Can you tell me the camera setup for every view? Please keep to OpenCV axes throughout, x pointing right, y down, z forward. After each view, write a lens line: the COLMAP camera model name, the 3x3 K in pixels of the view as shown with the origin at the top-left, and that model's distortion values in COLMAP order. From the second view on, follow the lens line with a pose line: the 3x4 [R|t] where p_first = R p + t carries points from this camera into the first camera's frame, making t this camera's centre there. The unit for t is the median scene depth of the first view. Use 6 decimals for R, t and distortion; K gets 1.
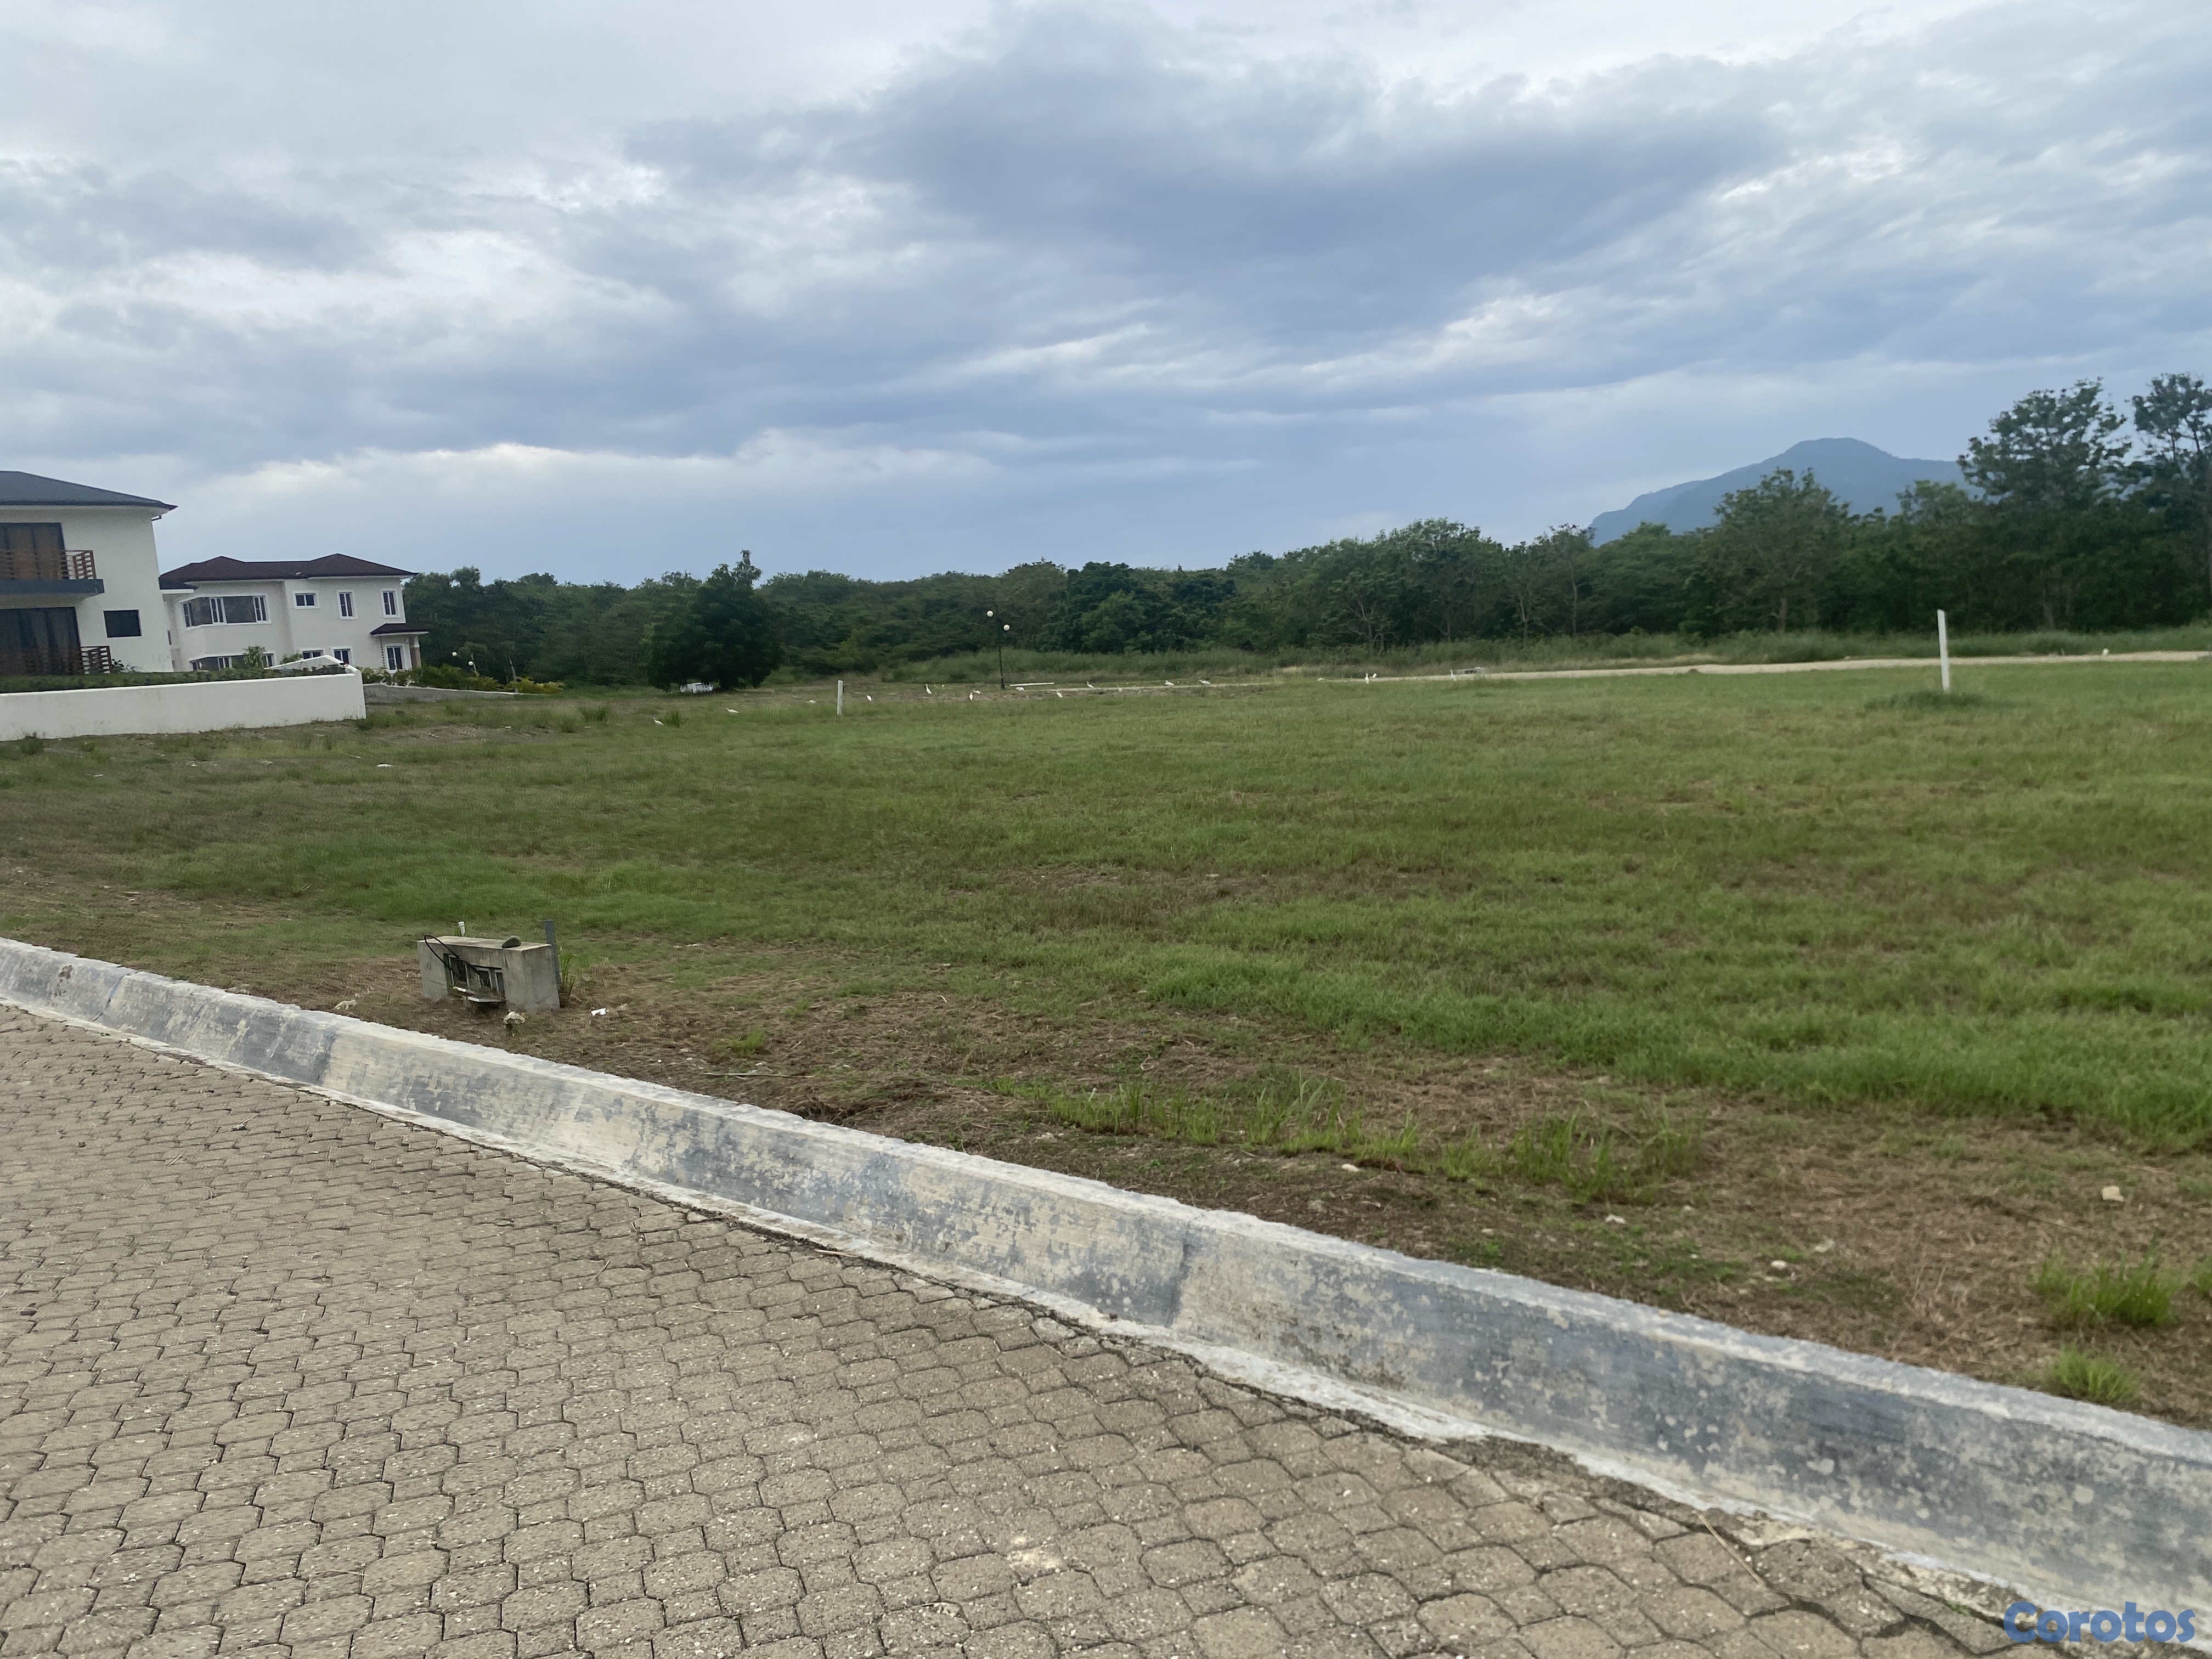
lens RADIAL K [[1657.1, 0, 1104.4], [0, 1657.1, 763.4], [0, 0, 1]] dist [0.037267, -0.038814]
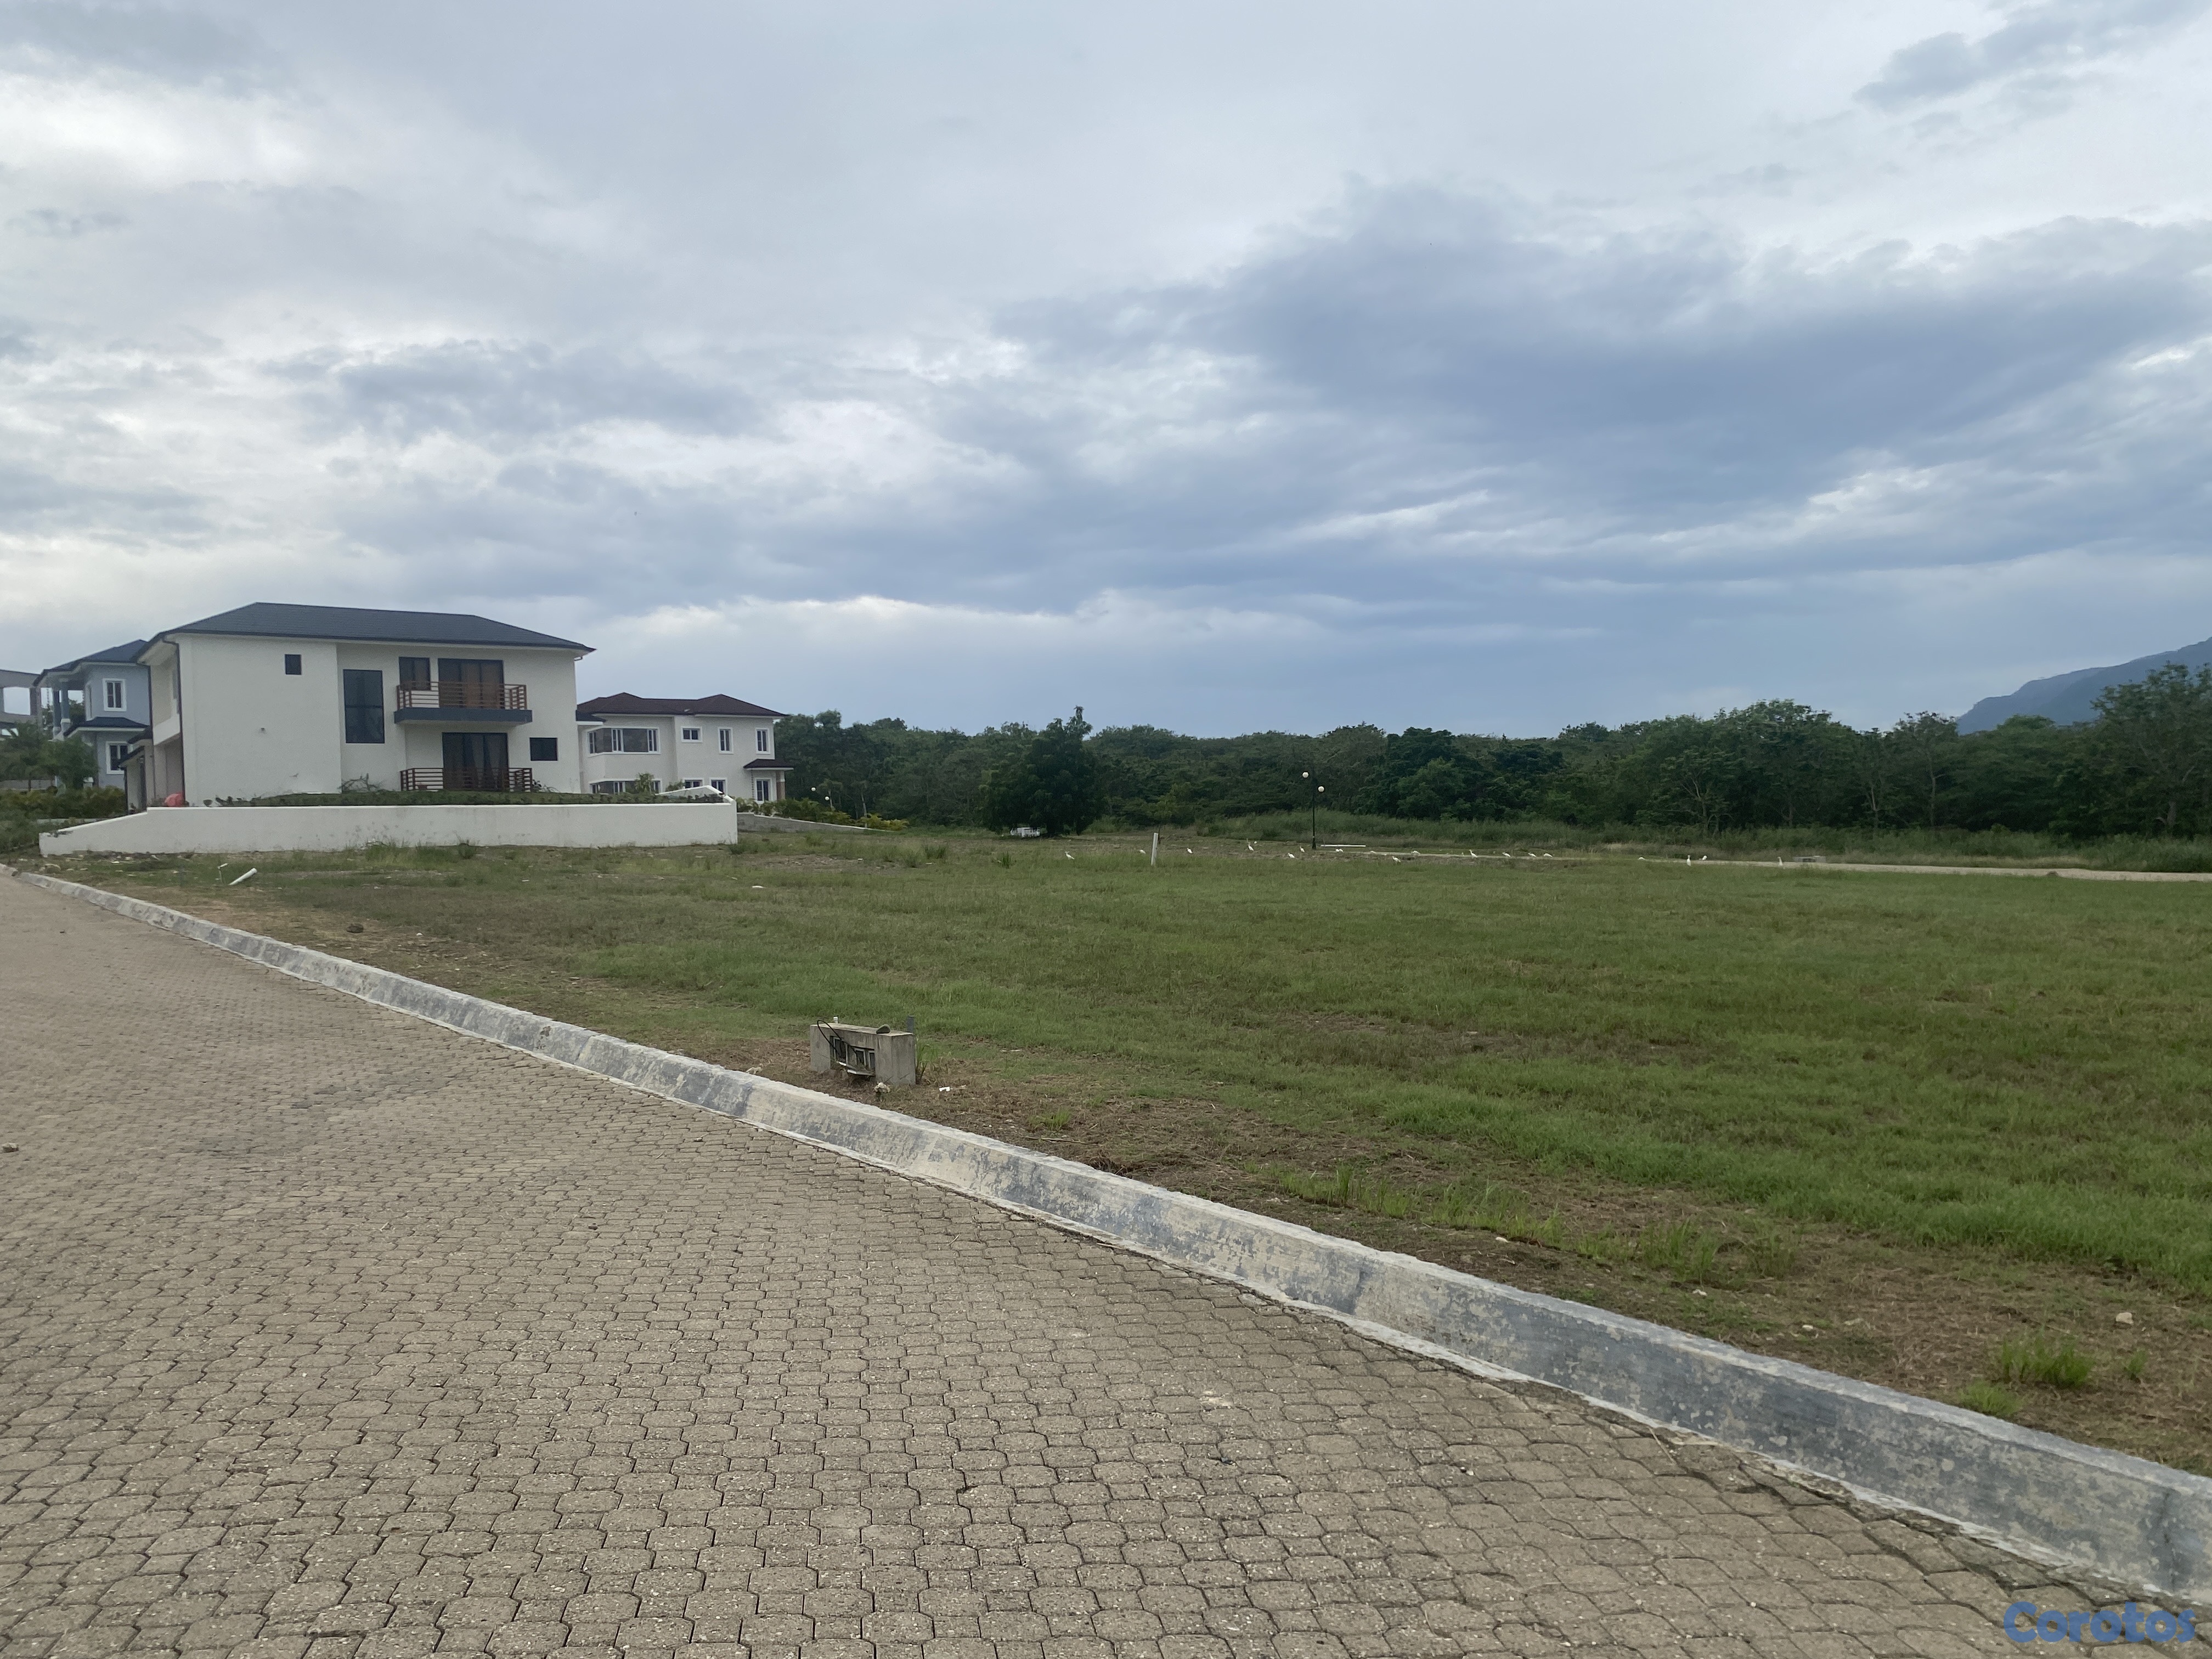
lens RADIAL K [[1657.1, 0, 1080.0], [0, 1657.1, 793.4], [0, 0, 1]] dist [0.037267, -0.038814]
pose [[0.977370, 0.050766, -0.205354, 0.005270], [-0.066209, 0.995414, -0.069041, 0.000444], [0.200907, 0.081075, 0.976250, -0.026268]]
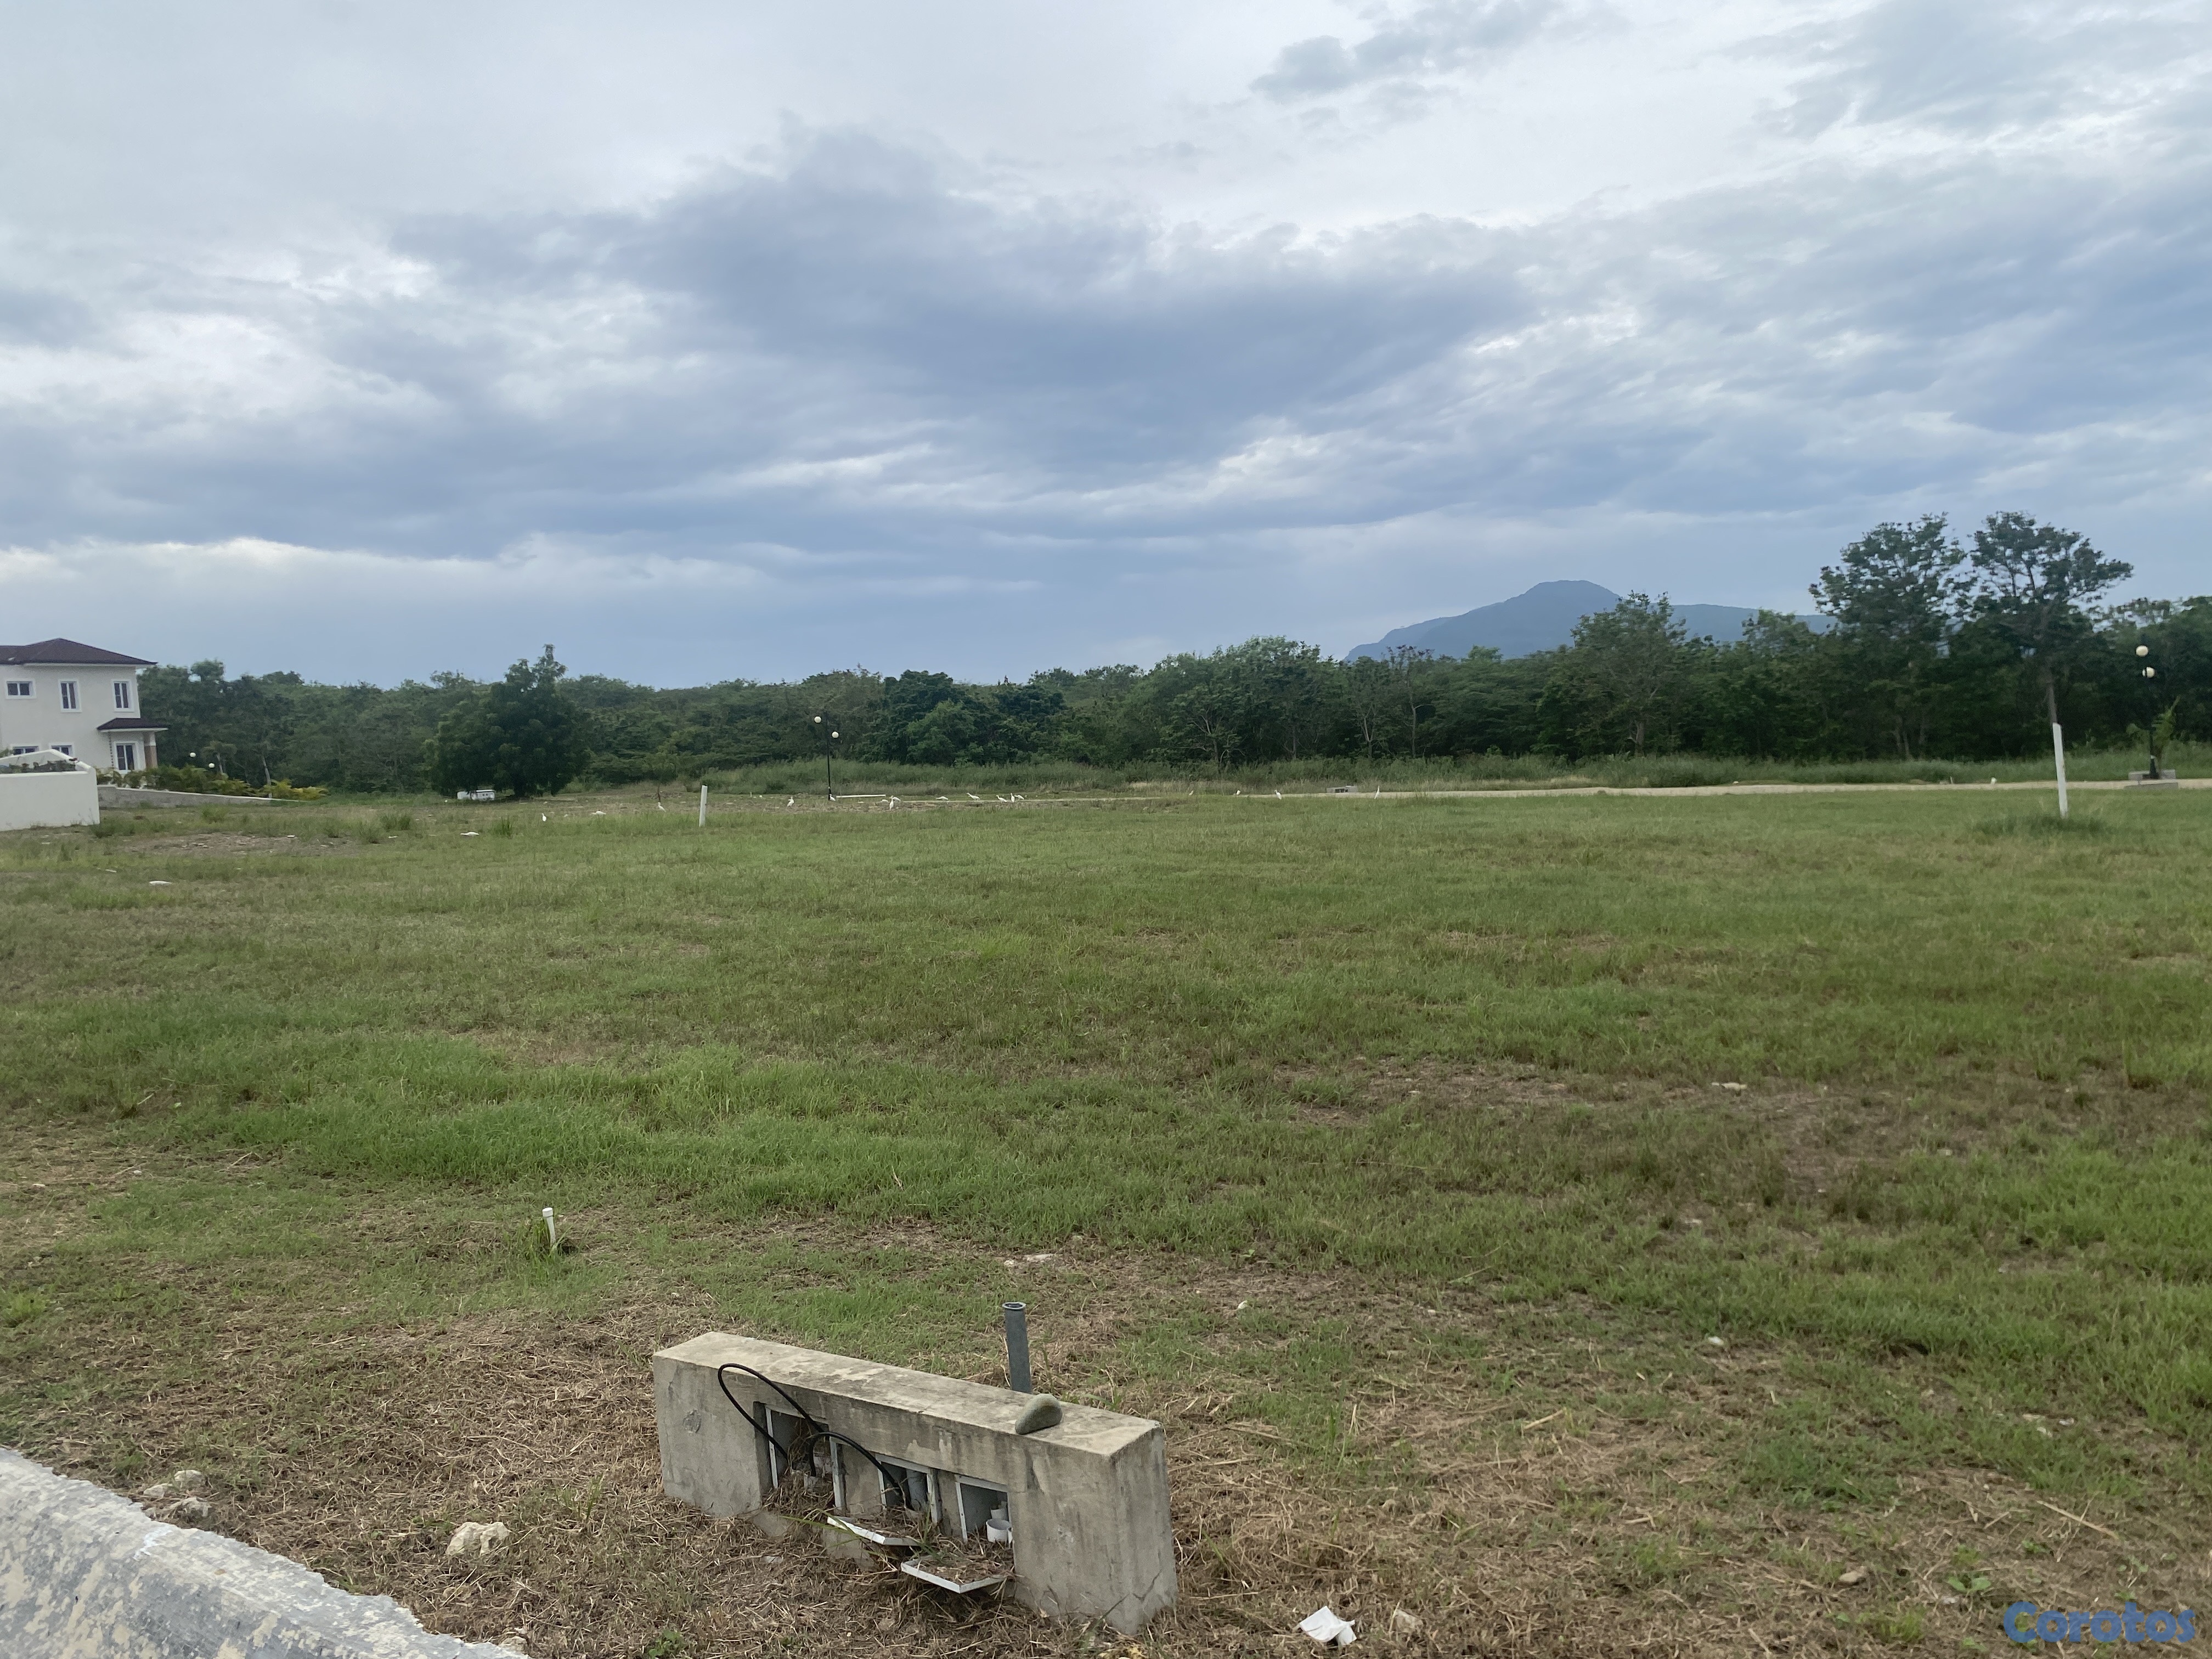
lens RADIAL K [[1657.1, 0, 1089.3], [0, 1657.1, 752.5], [0, 0, 1]] dist [0.037267, -0.038814]
pose [[0.990991, 0.019408, 0.132511, -0.042085], [-0.008932, 0.996819, -0.079196, -0.000536], [-0.133627, 0.077299, 0.988012, 0.067119]]
